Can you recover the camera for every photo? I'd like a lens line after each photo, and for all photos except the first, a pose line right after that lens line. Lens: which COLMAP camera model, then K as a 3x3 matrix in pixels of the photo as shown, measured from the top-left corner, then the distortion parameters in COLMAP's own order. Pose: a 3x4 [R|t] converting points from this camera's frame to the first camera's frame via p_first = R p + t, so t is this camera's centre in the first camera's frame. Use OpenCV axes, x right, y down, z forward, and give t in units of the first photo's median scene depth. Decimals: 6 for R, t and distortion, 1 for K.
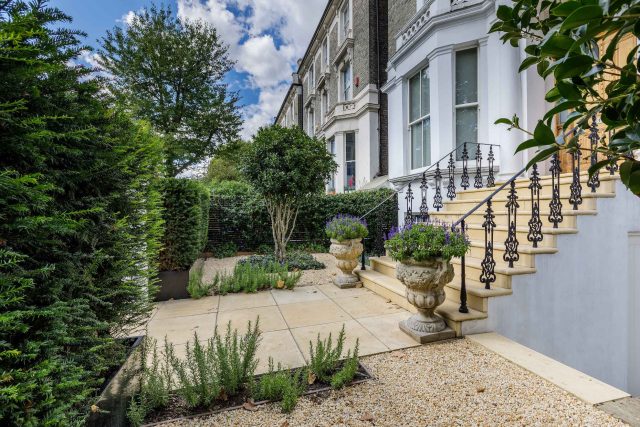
lens RADIAL K [[275.8, 0, 320.3], [0, 275.8, 213.0], [0, 0, 1]] dist [-0.001050, 0.000005]
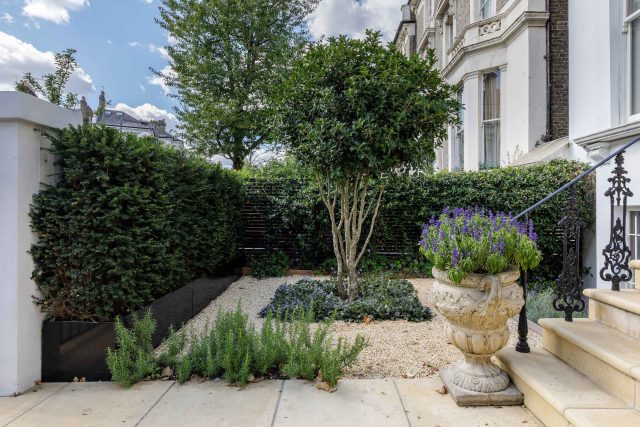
lens RADIAL K [[377.5, 0, 320.7], [0, 377.5, 208.3], [0, 0, 1]] dist [0.000226, -0.003951]
pose [[0.950546, 0.006769, -0.310510, 0.023669], [-0.006055, 0.999976, 0.003264, 0.003244], [0.310525, -0.001223, 0.950564, 0.195022]]
